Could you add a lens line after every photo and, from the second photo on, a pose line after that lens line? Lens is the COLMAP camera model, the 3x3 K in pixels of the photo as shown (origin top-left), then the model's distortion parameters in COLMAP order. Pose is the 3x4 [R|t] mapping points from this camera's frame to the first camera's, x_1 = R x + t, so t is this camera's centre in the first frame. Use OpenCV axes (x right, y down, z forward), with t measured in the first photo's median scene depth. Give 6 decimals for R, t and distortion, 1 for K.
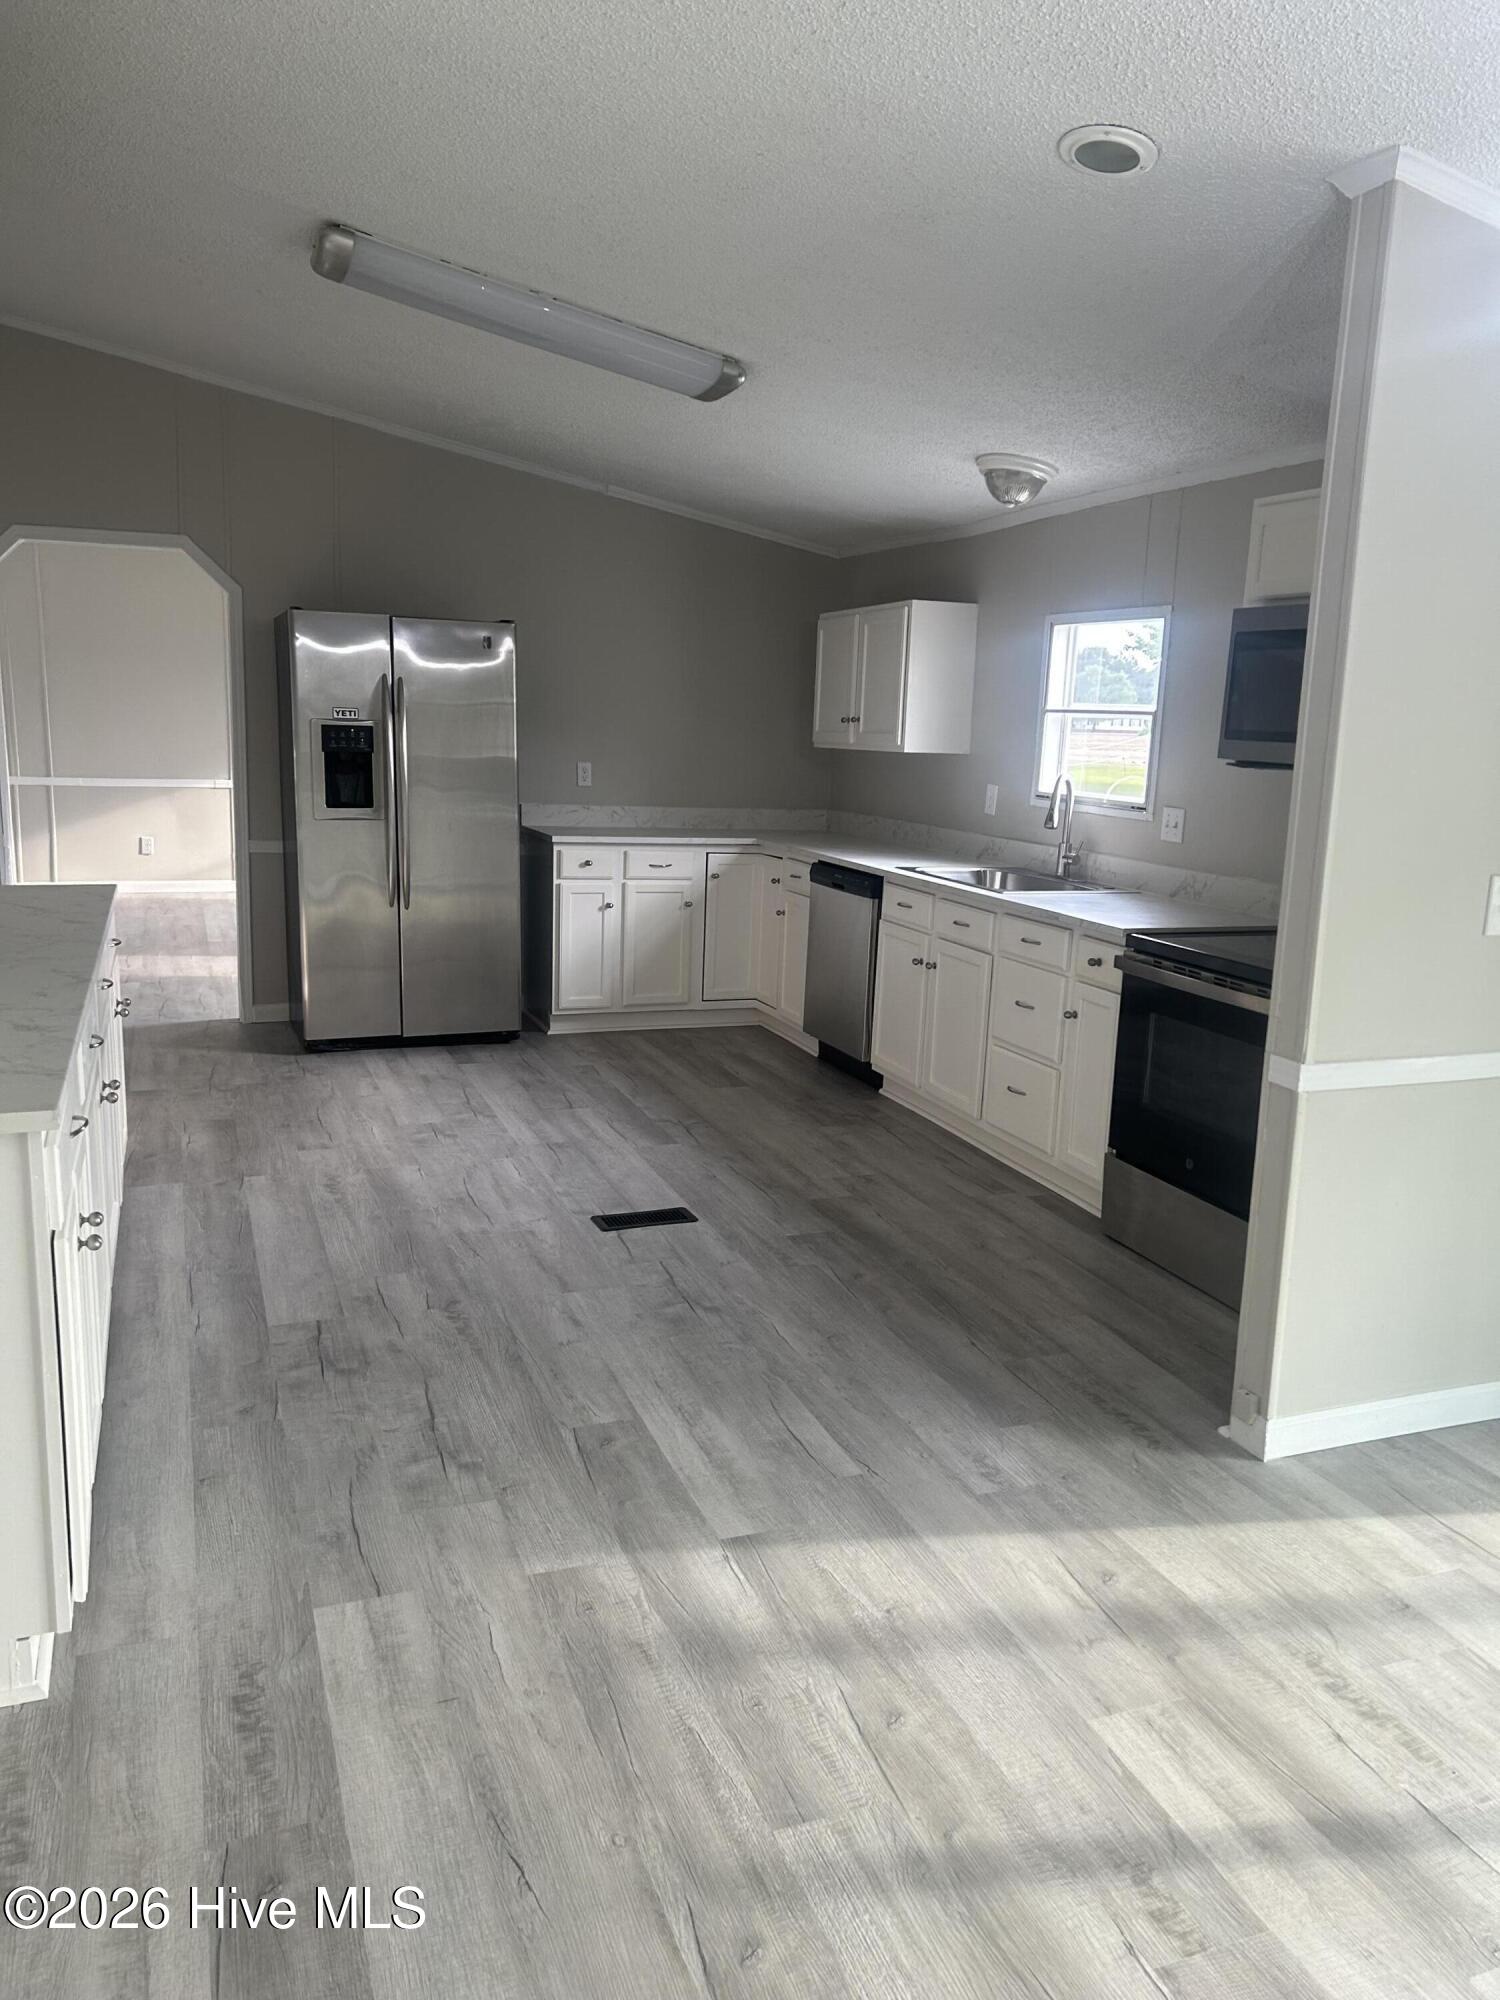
lens RADIAL K [[1506.1, 0, 756.4], [0, 1506.1, 998.2], [0, 0, 1]] dist [-0.005602, -0.006939]
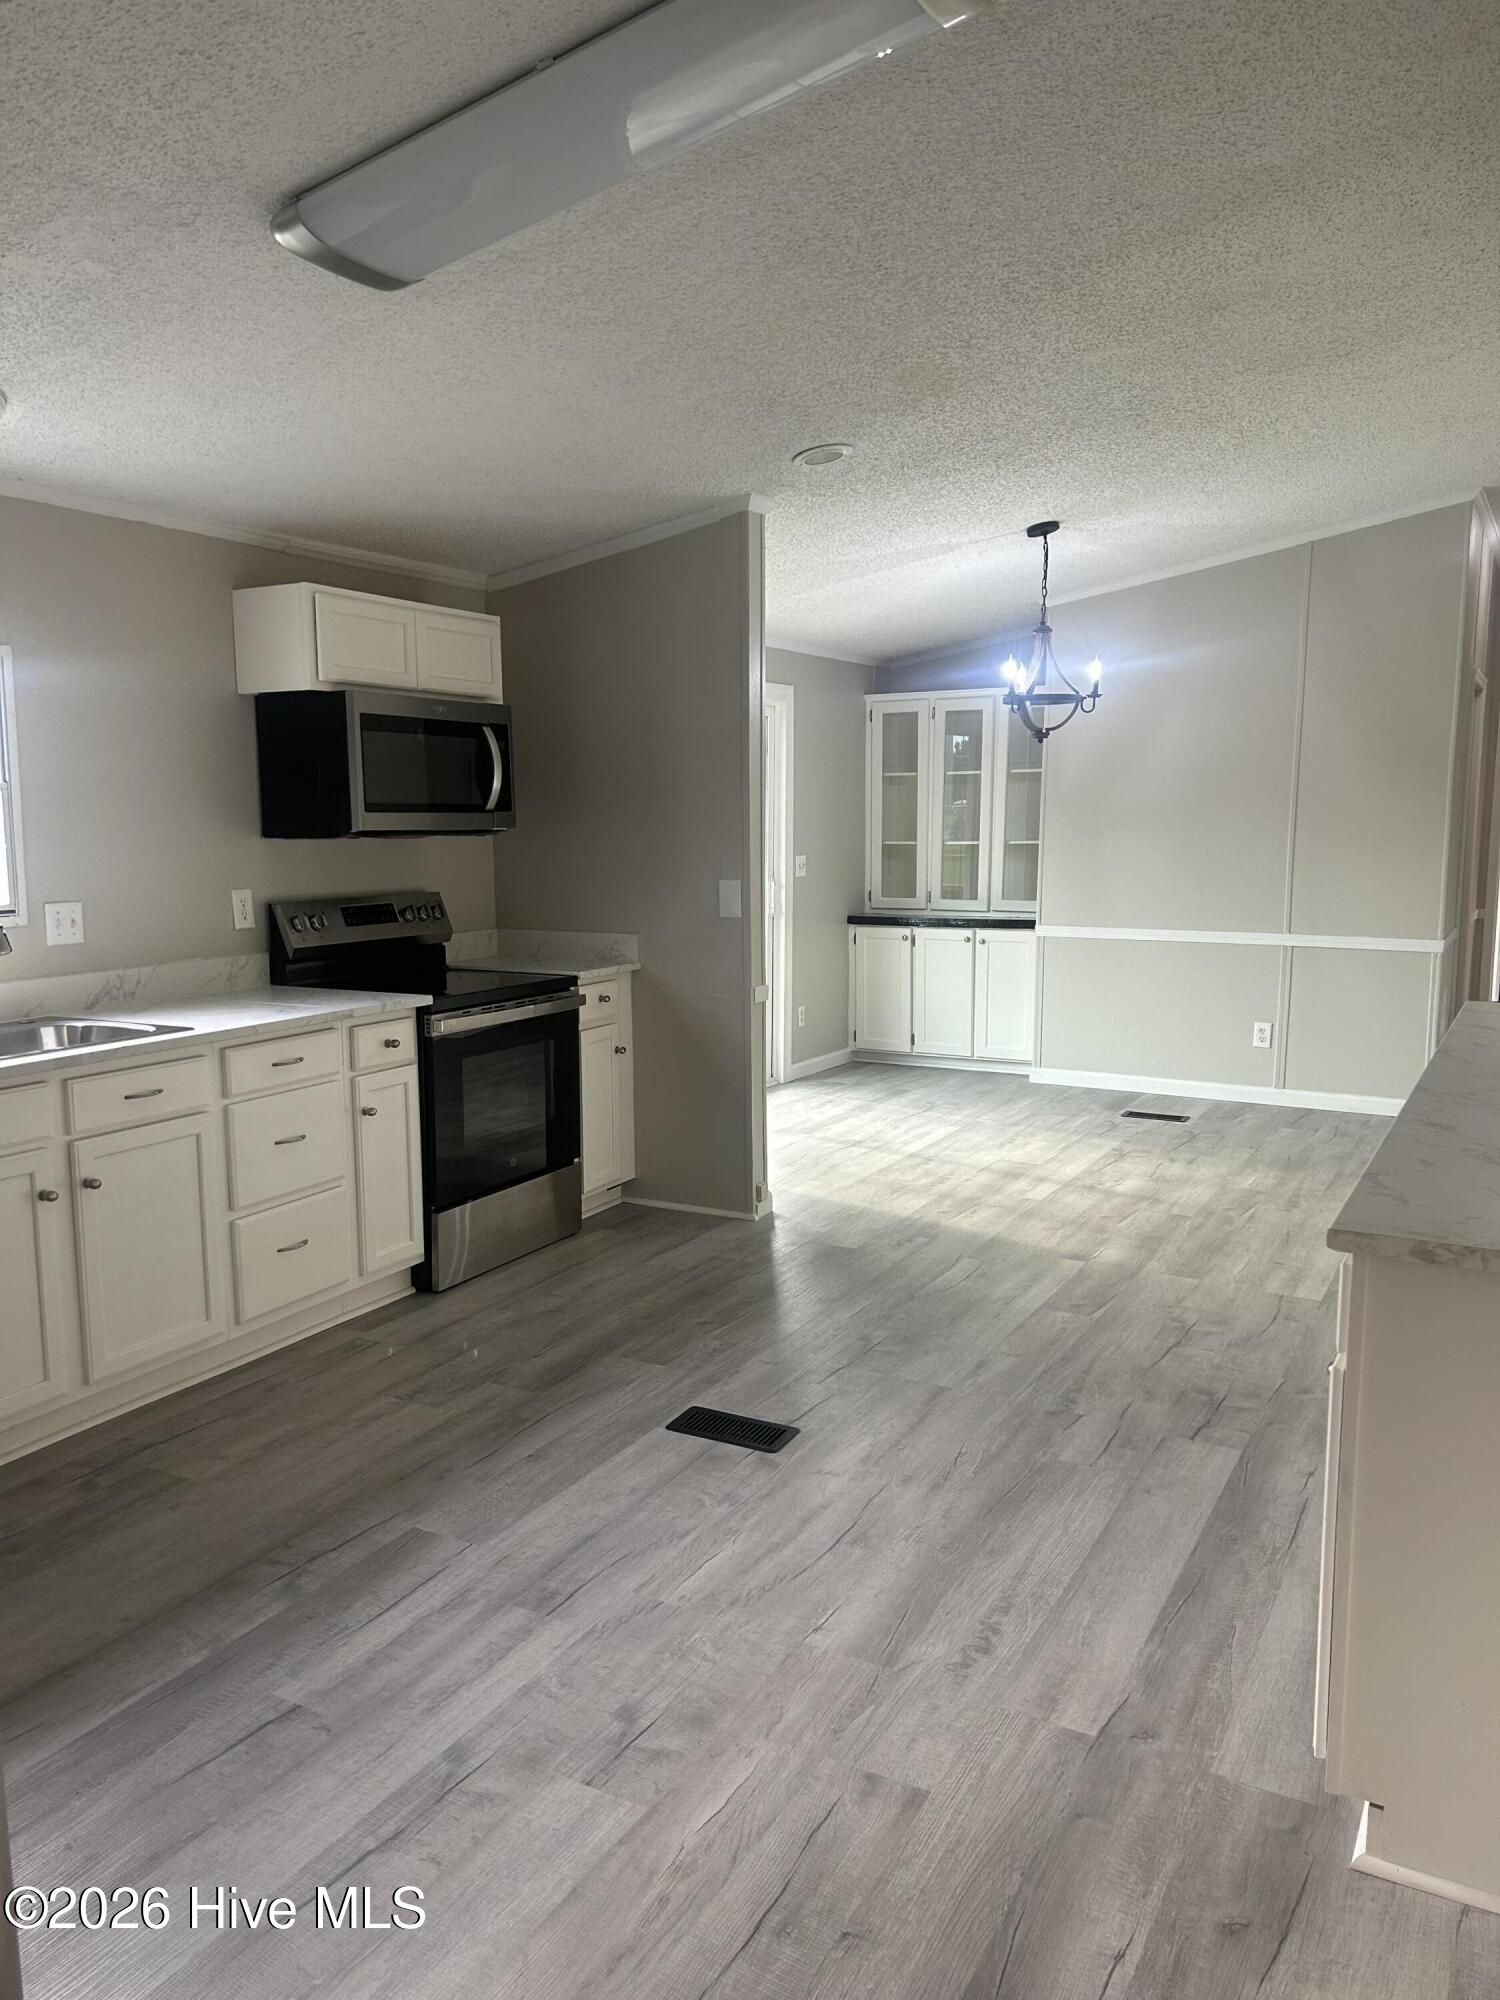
lens RADIAL K [[1506.1, 0, 756.3], [0, 1506.1, 1005.9], [0, 0, 1]] dist [-0.005602, -0.006939]
pose [[-0.648783, -0.140316, 0.747925, -0.684531], [0.125030, 0.949841, 0.286653, -0.311752], [-0.750631, 0.279488, -0.598697, 1.476614]]
